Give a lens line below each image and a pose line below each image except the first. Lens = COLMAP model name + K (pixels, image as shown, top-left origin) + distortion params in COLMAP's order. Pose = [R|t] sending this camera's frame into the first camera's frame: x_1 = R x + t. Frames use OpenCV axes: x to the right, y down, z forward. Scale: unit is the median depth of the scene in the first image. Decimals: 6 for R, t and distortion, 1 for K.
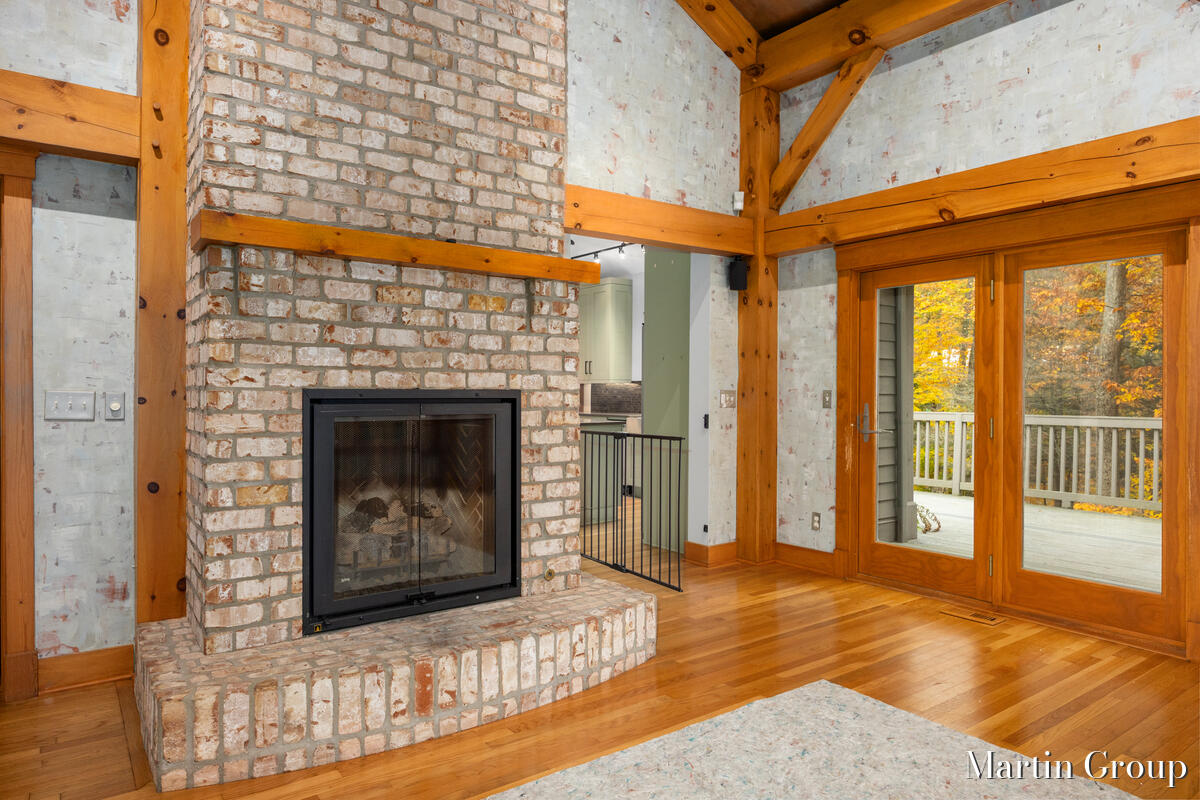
lens RADIAL K [[745.0, 0, 602.5], [0, 745.0, 396.3], [0, 0, 1]] dist [-0.005512, -0.001724]
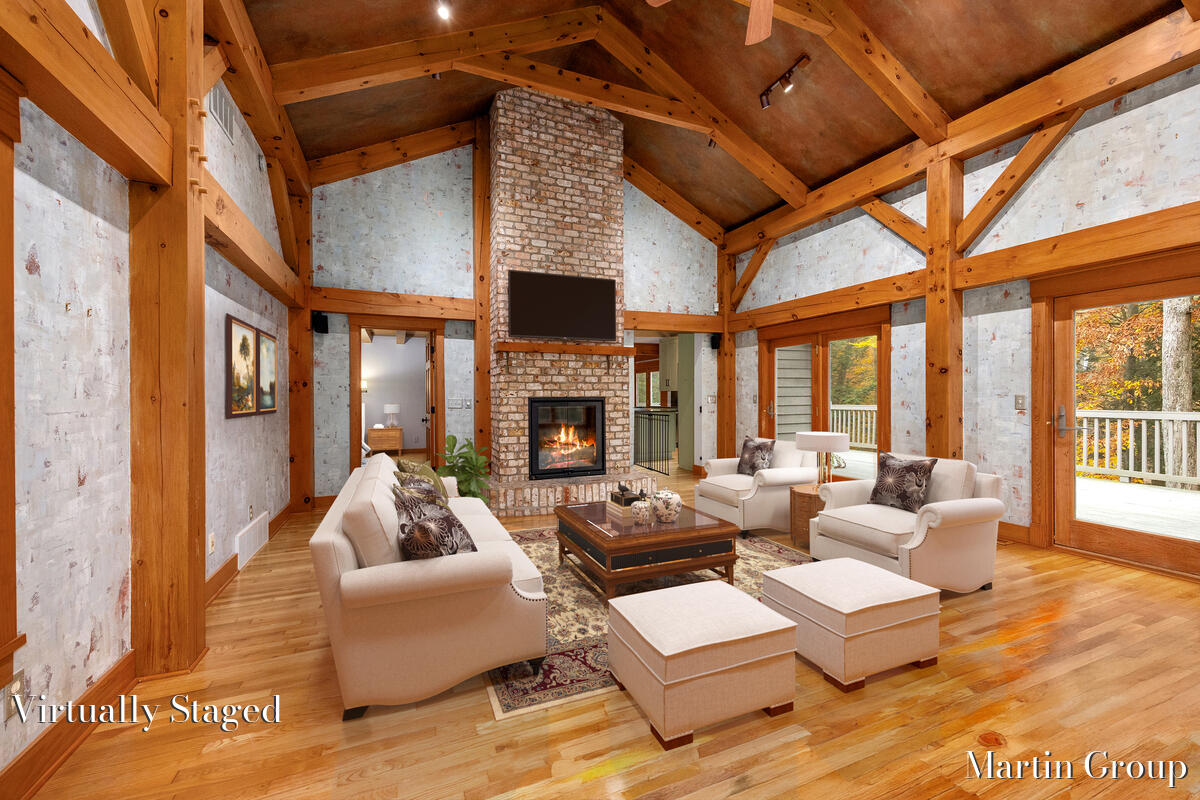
lens RADIAL K [[481.3, 0, 599.2], [0, 481.3, 401.0], [0, 0, 1]] dist [0.011960, 0.000044]
pose [[0.972884, -0.006705, -0.231195, 0.276418], [0.008518, 0.999940, 0.006843, -0.005428], [0.231135, -0.008627, 0.972883, -0.701753]]
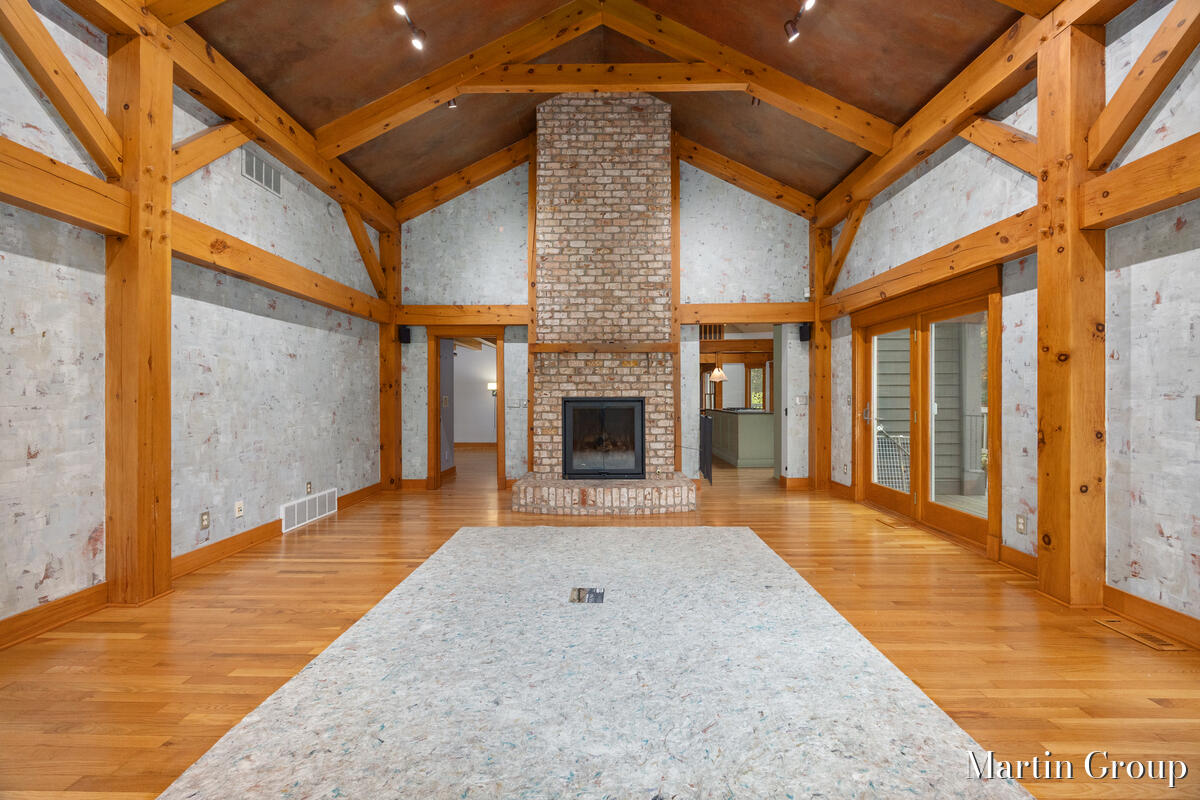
lens RADIAL K [[454.5, 0, 597.0], [0, 454.5, 399.8], [0, 0, 1]] dist [-0.001243, -0.000737]
pose [[0.794429, -0.002420, -0.607353, 0.717539], [0.003815, 0.999992, 0.001006, -0.000750], [0.607346, -0.003117, 0.794432, -0.327817]]
